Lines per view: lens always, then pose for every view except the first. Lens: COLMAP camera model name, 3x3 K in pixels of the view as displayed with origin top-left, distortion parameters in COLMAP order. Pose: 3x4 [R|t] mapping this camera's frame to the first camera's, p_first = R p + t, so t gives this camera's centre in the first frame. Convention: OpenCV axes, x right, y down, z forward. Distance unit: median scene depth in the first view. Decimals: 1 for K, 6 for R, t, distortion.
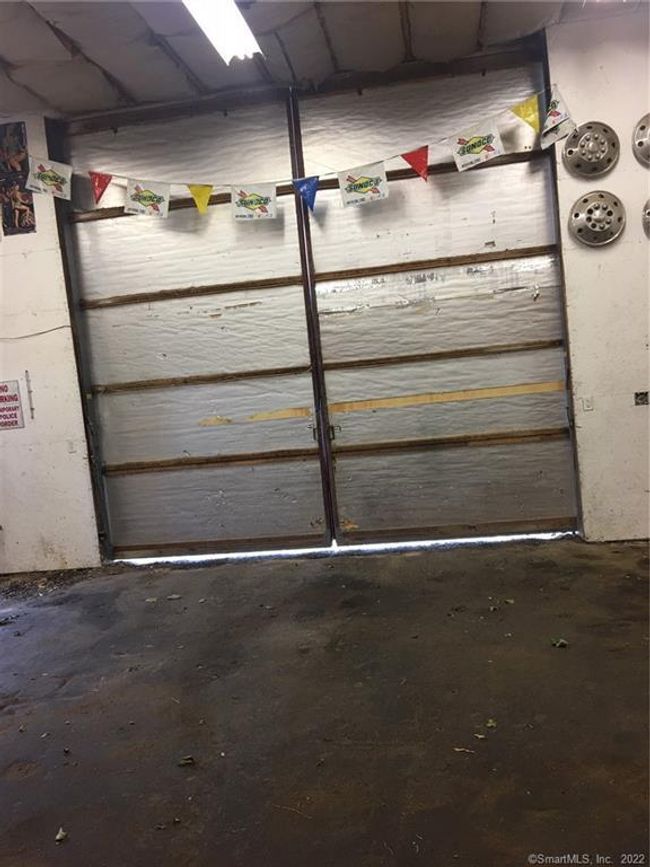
lens RADIAL K [[731.8, 0, 325.0], [0, 731.8, 433.5], [0, 0, 1]] dist [-0.000879, -0.001663]
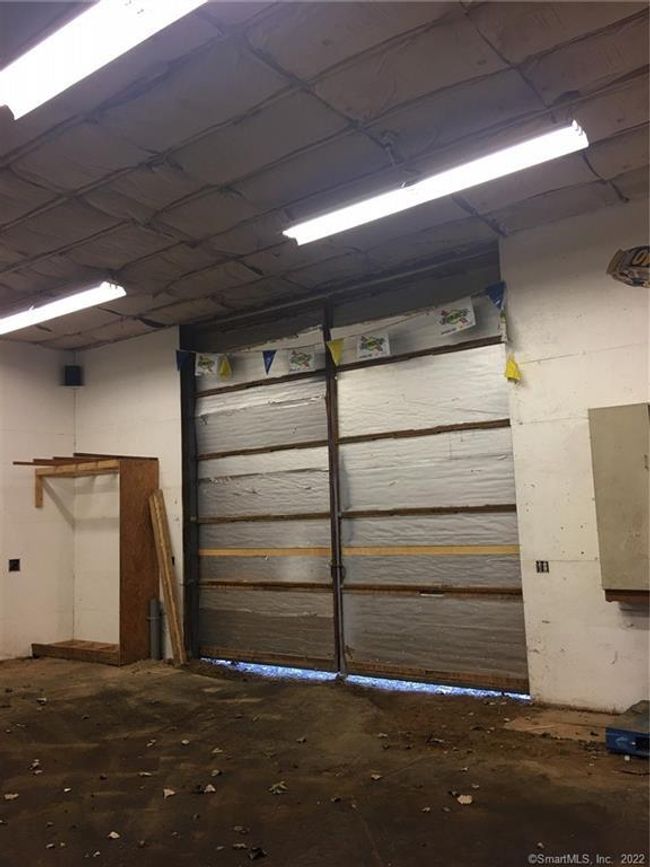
lens RADIAL K [[731.8, 0, 325.0], [0, 731.8, 433.5], [0, 0, 1]] dist [-0.000879, -0.001663]
pose [[0.891081, 0.012851, -0.453663, 0.507716], [-0.089809, 0.984825, -0.148504, -0.042036], [0.444870, 0.173073, 0.878713, -0.072406]]
